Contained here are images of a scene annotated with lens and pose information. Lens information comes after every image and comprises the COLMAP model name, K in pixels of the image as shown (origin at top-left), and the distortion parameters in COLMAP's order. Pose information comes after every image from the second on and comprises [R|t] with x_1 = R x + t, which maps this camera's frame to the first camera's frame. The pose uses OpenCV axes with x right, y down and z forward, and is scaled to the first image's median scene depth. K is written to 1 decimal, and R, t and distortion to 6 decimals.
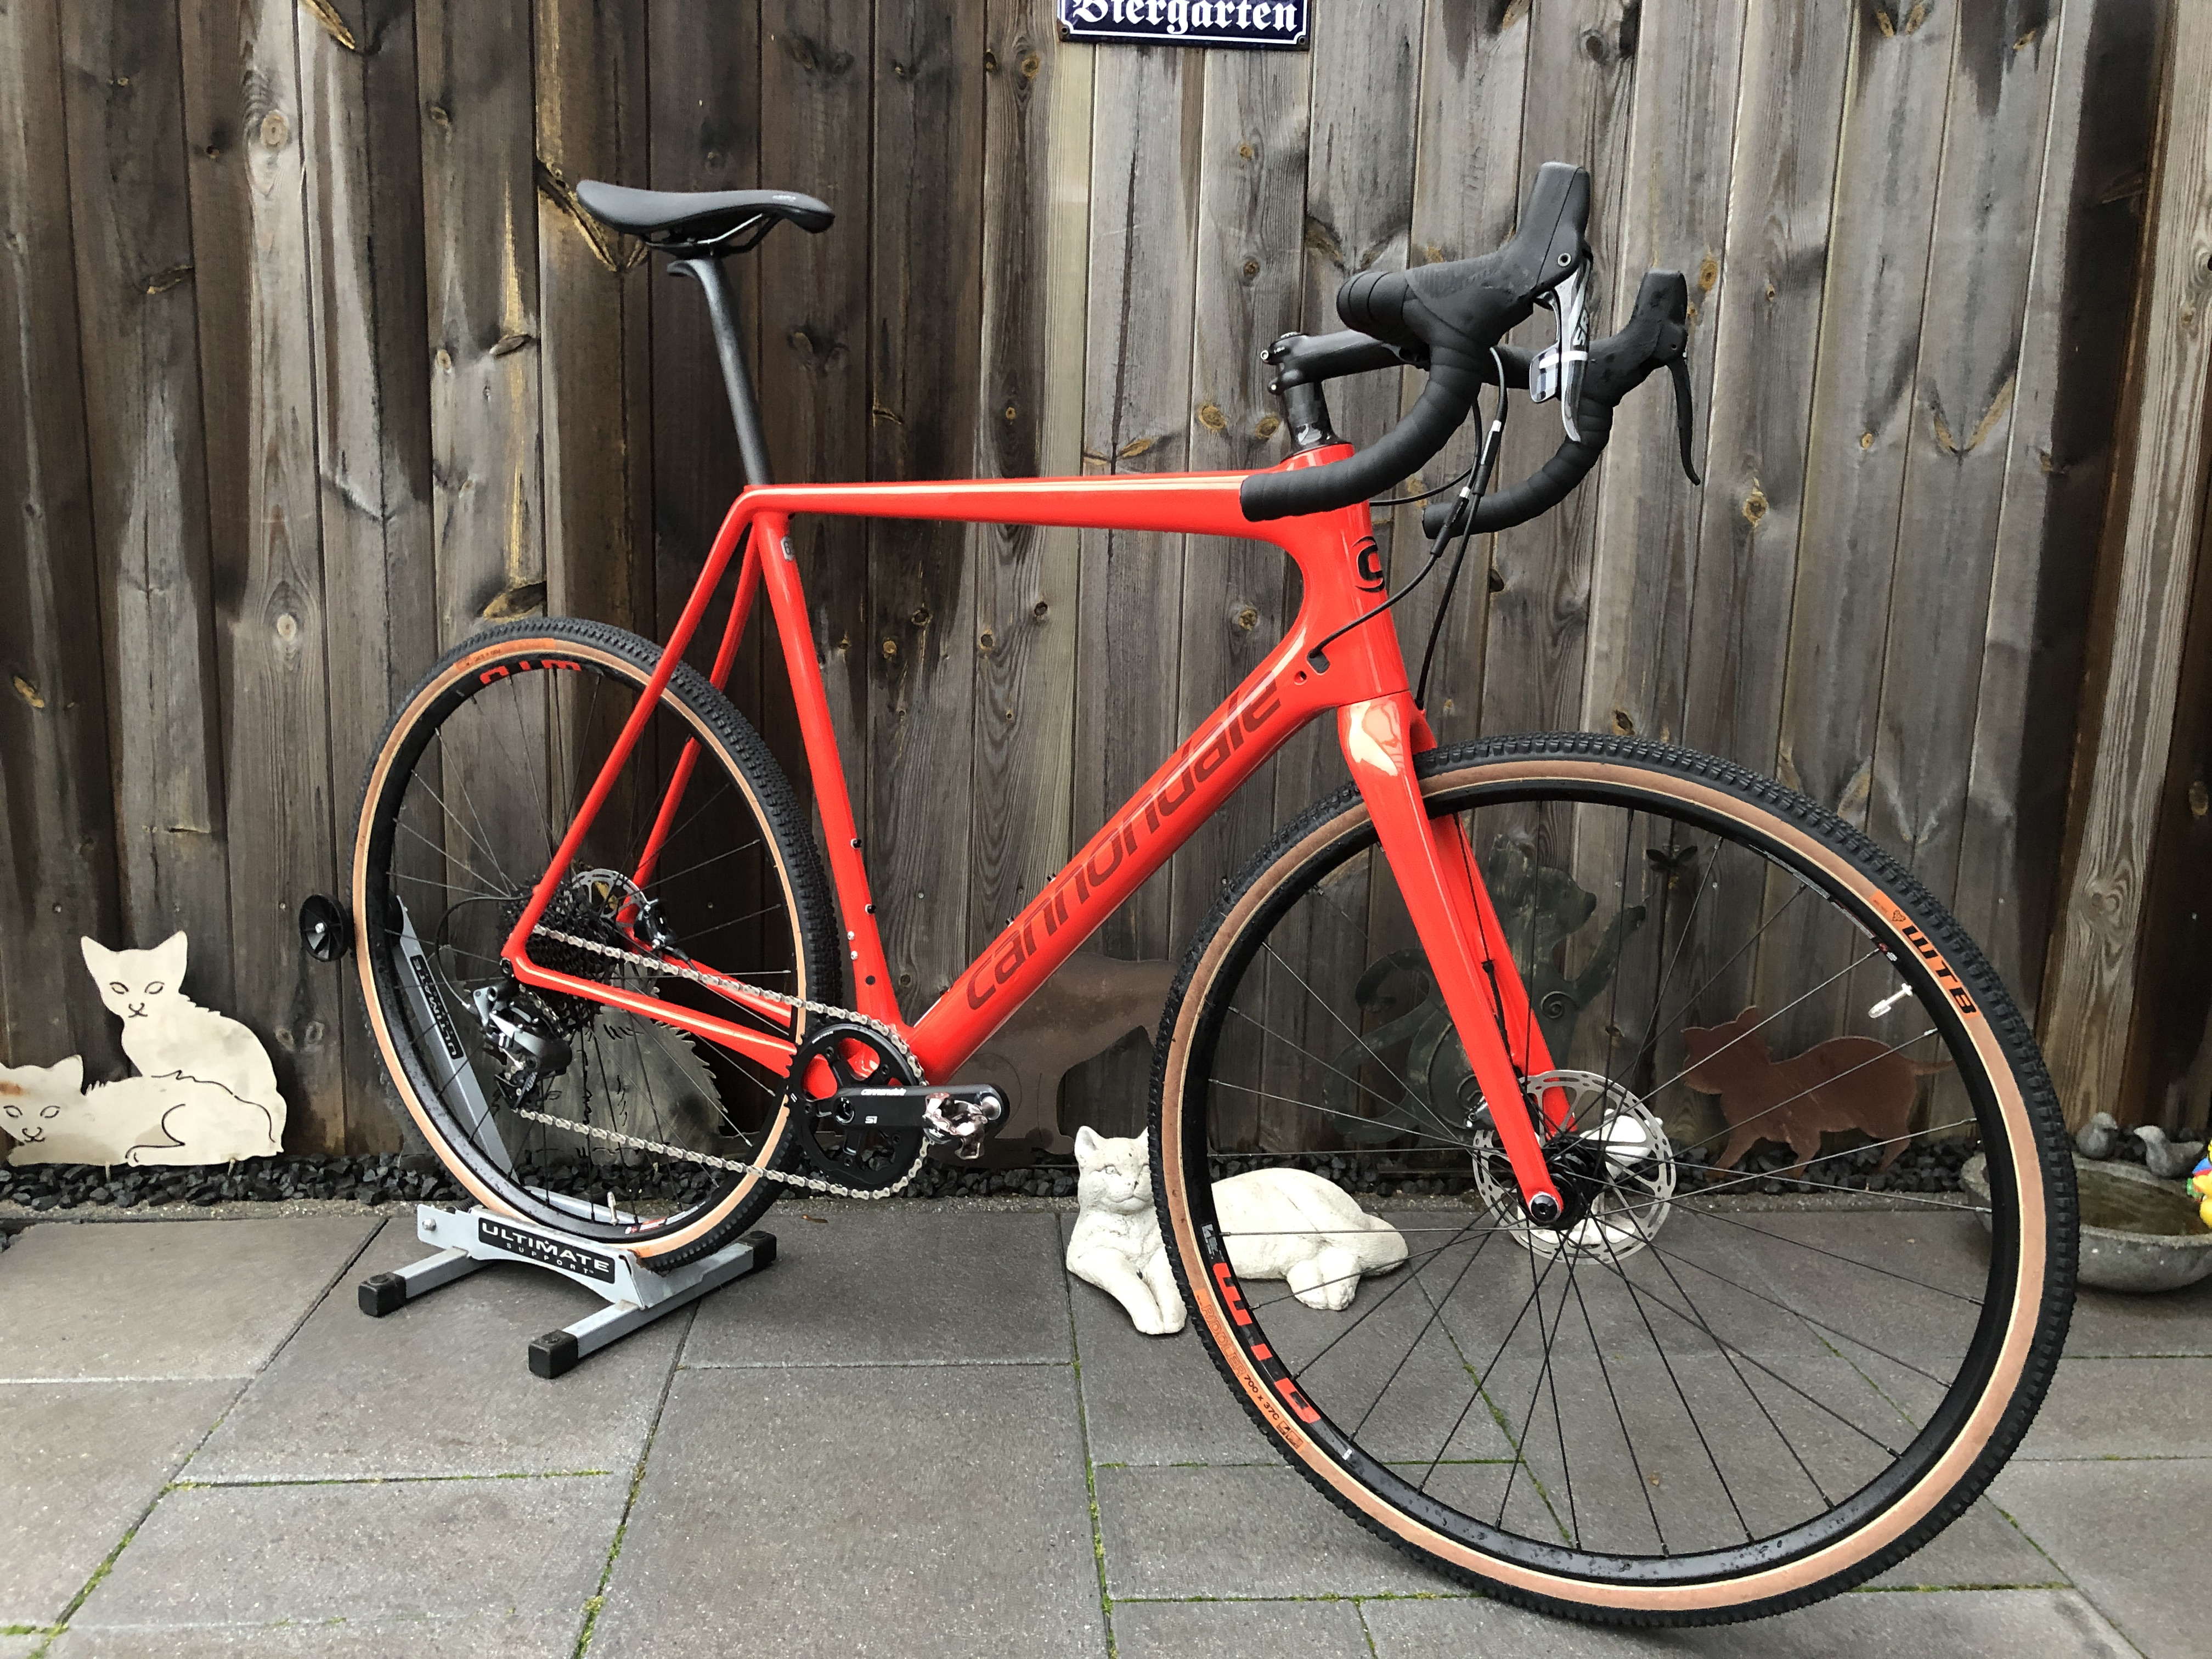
lens RADIAL K [[1783.6, 0, 1106.0], [0, 1783.6, 829.5], [0, 0, 1]] dist [0.008807, 0.012980]
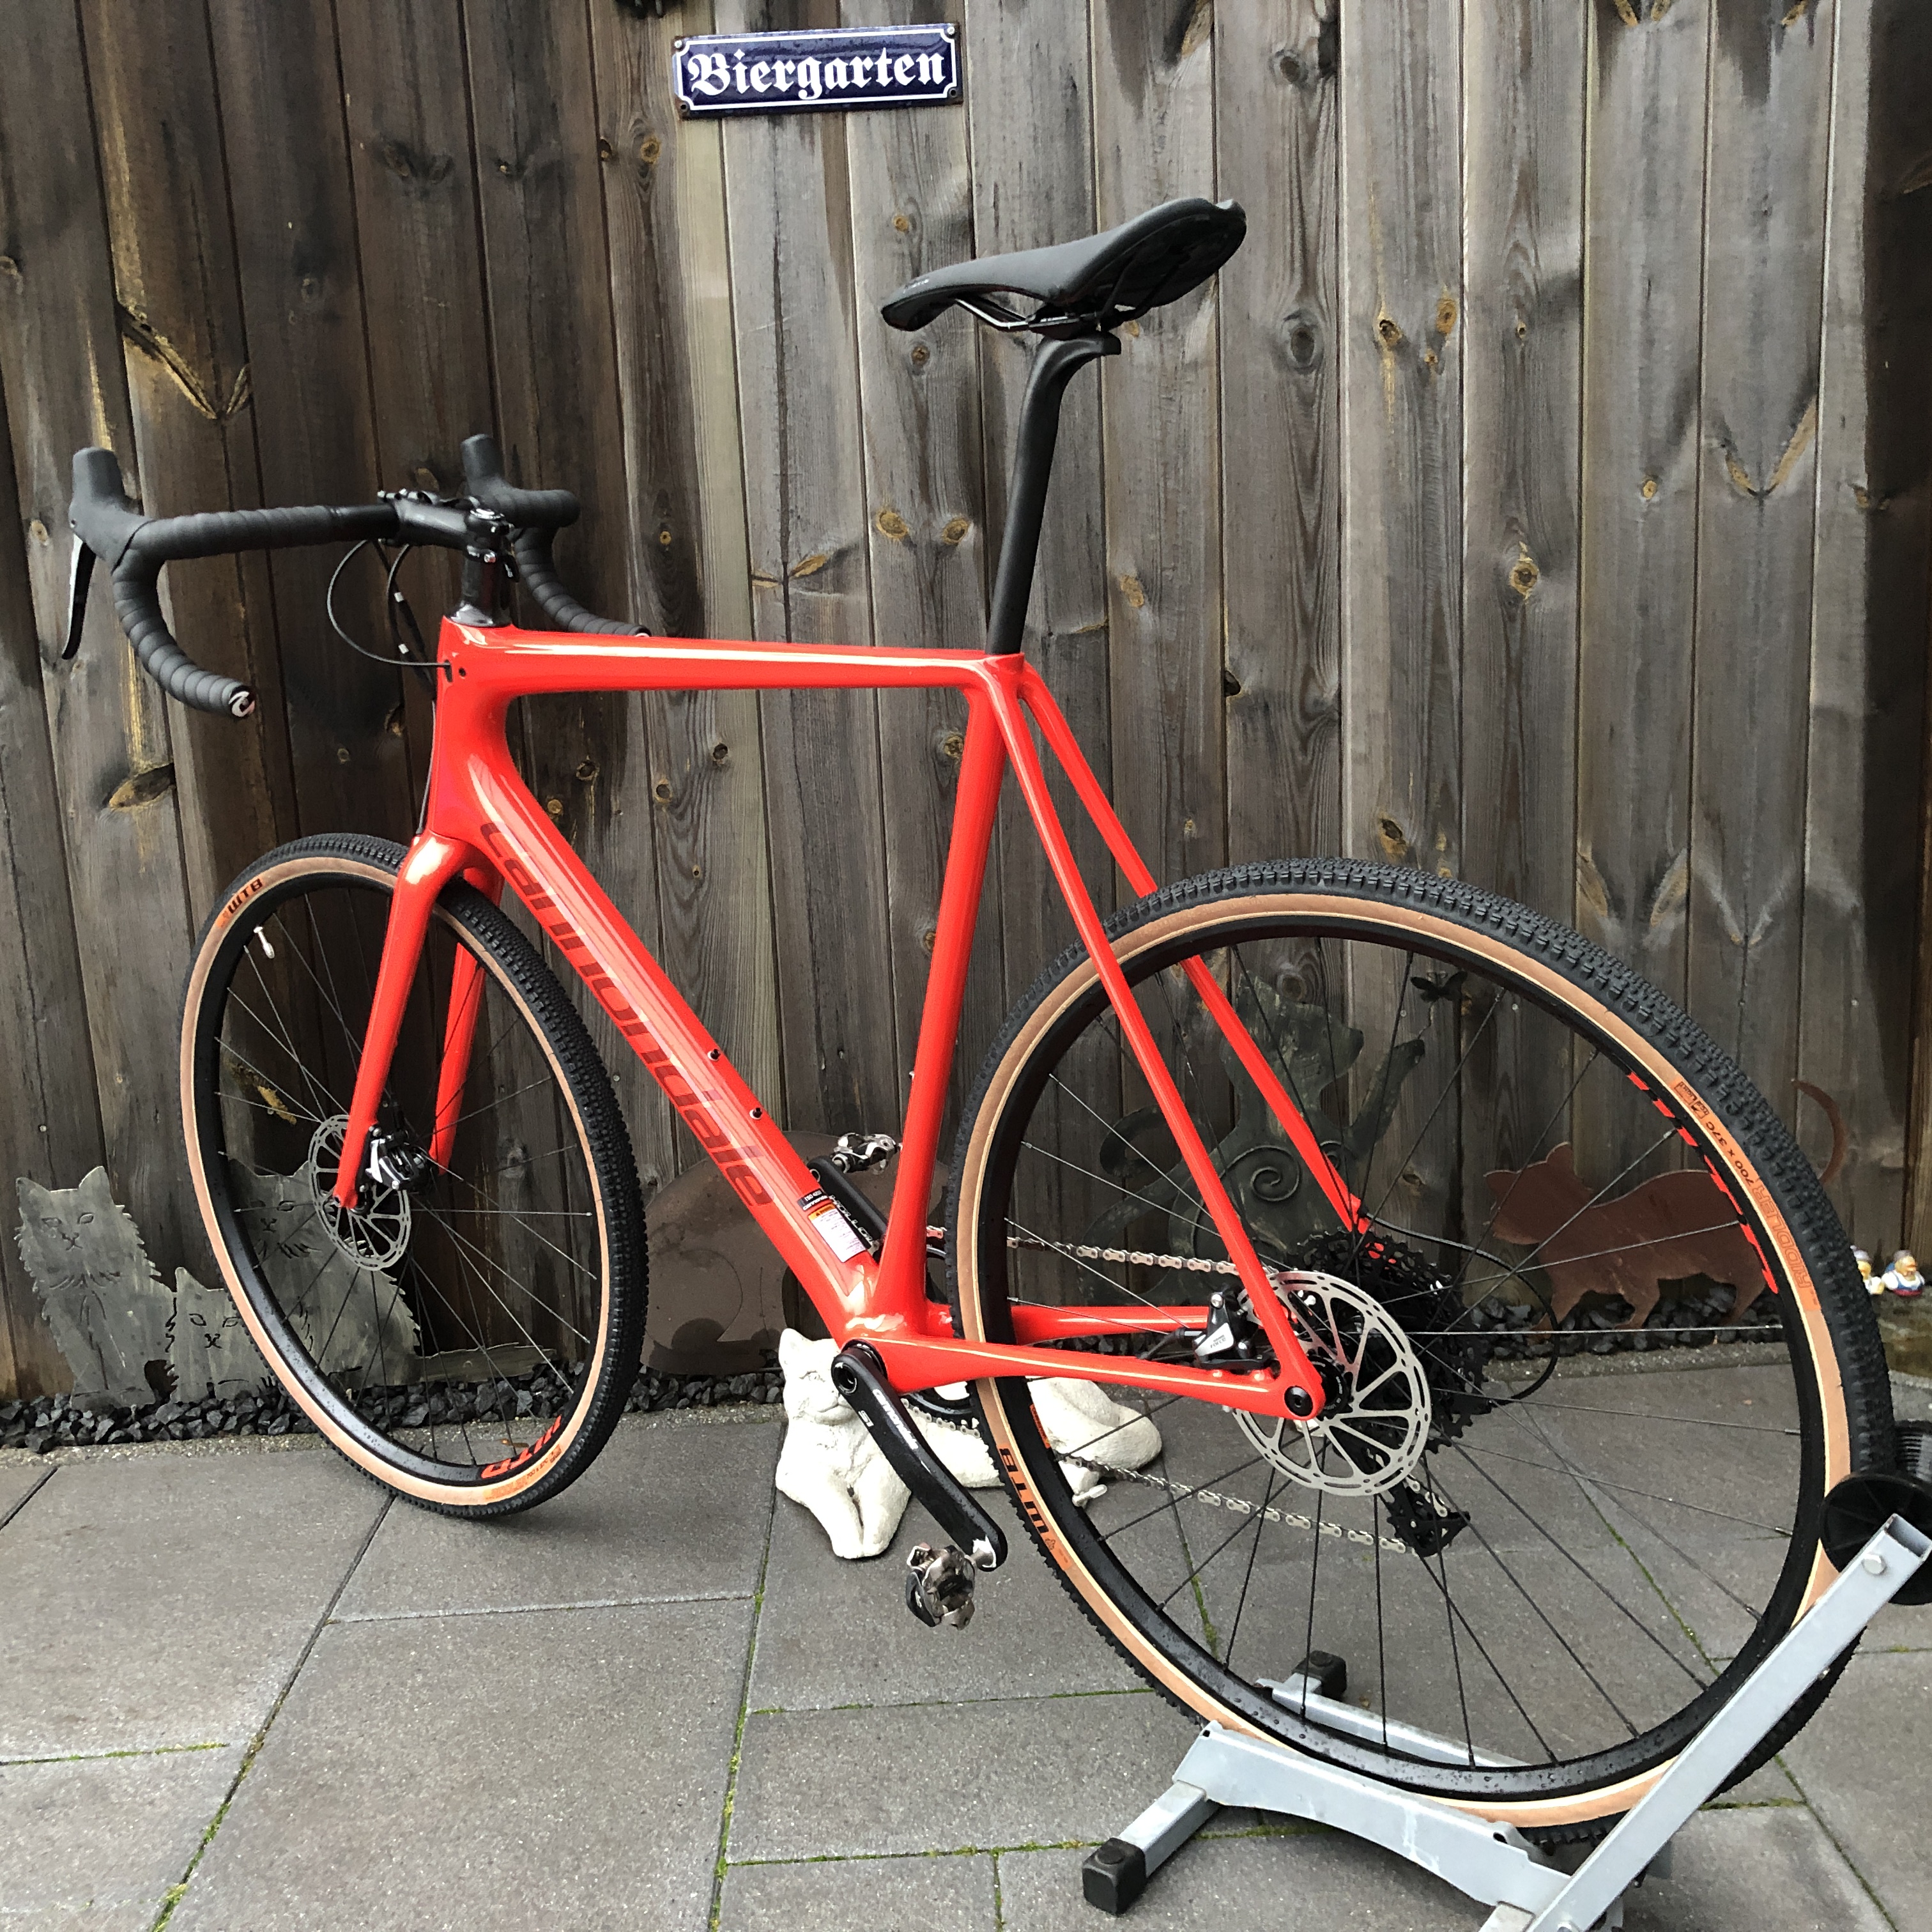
lens RADIAL K [[2083.0, 0, 966.0], [0, 2083.0, 966.0], [0, 0, 1]] dist [0.001357, 0.039881]
pose [[0.995909, -0.065748, -0.061984, 0.147548], [0.067161, 0.997521, 0.020996, -0.031044], [0.060450, -0.025073, 0.997856, -0.039014]]
